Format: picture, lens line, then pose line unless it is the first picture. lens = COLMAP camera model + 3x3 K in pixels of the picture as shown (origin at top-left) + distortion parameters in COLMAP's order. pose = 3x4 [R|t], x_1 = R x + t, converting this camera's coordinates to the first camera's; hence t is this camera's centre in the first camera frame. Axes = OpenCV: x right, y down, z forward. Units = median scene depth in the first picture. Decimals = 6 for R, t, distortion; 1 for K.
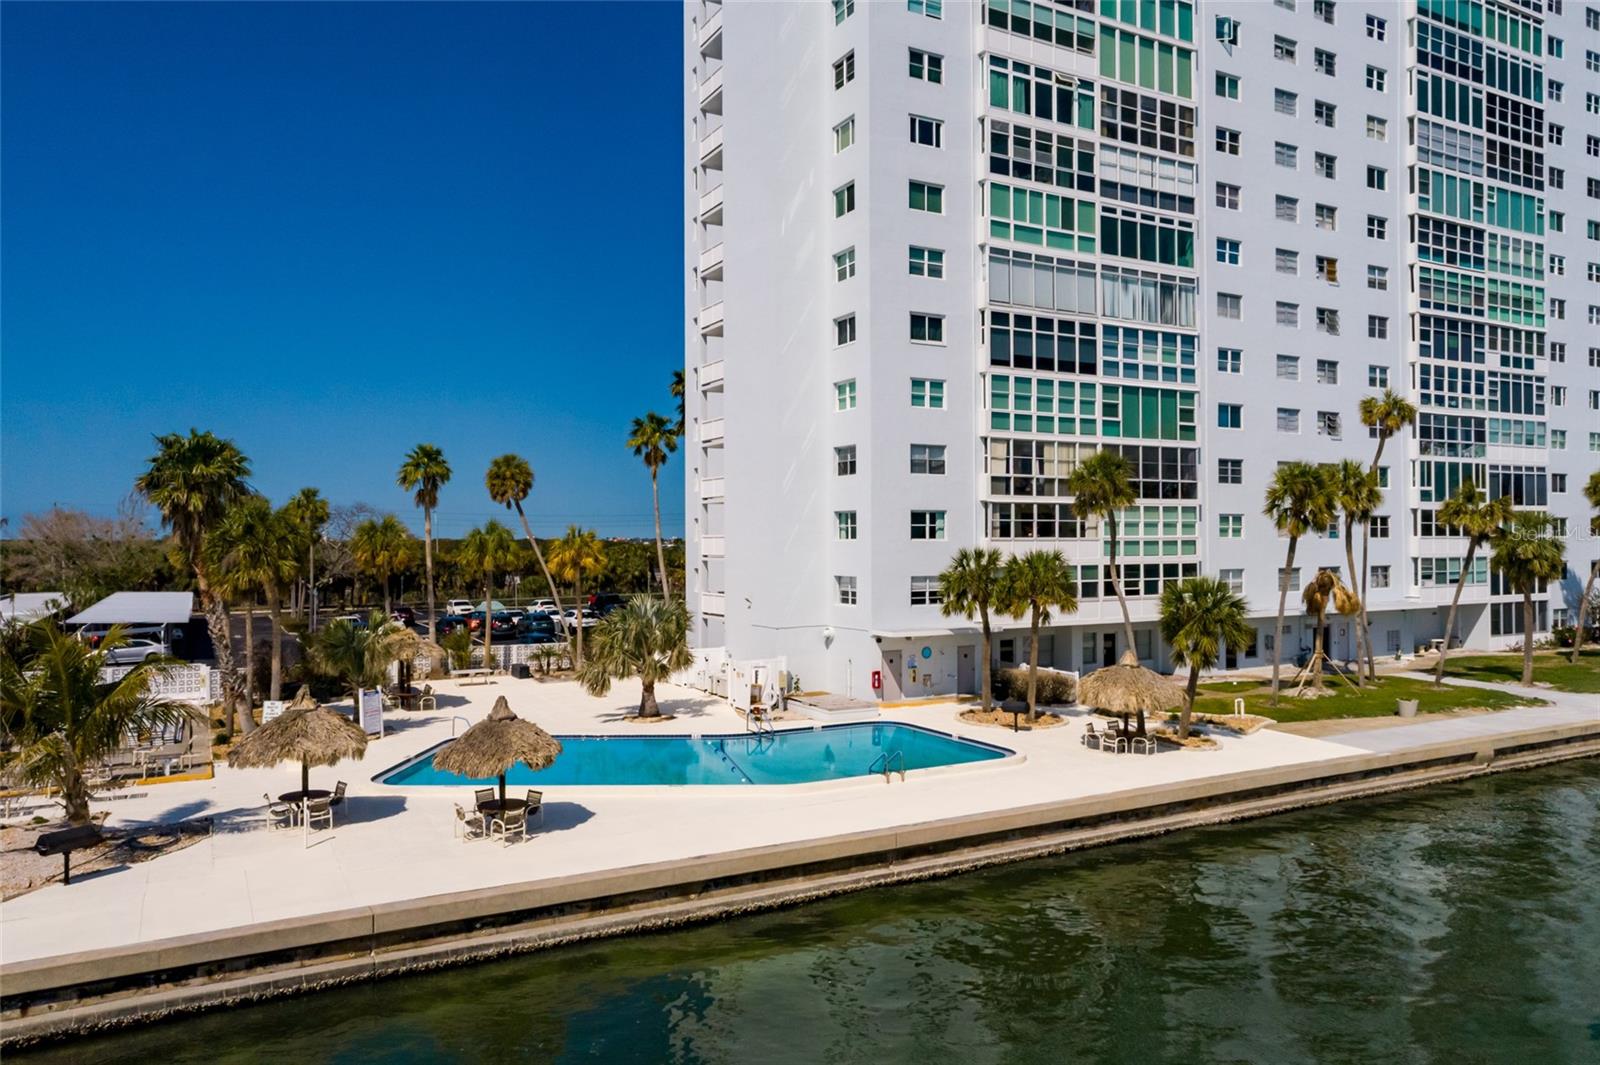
lens RADIAL K [[1074.2, 0, 795.0], [0, 1074.2, 532.0], [0, 0, 1]] dist [-0.001891, 0.010743]
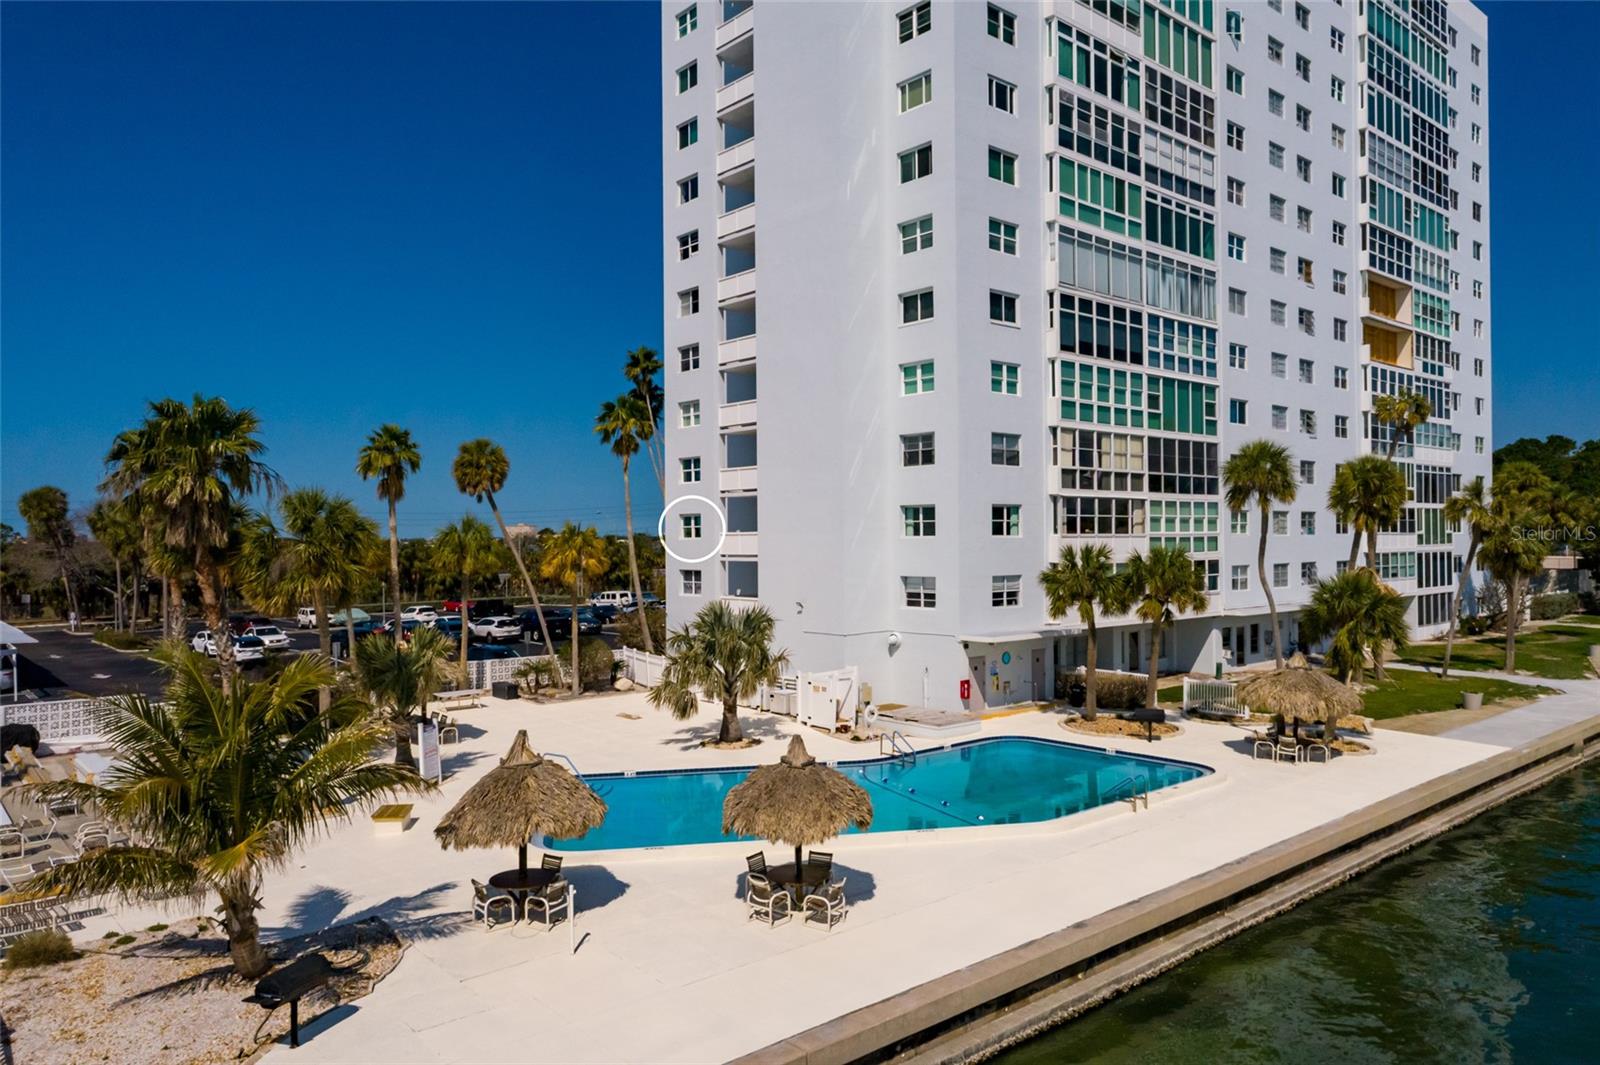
lens RADIAL K [[1074.2, 0, 794.0], [0, 1074.2, 529.1], [0, 0, 1]] dist [-0.001891, 0.010743]
pose [[0.978065, -0.001602, 0.208292, -0.237243], [0.001969, 0.999997, -0.001558, 0.002069], [-0.208289, 0.001934, 0.978065, 0.126987]]
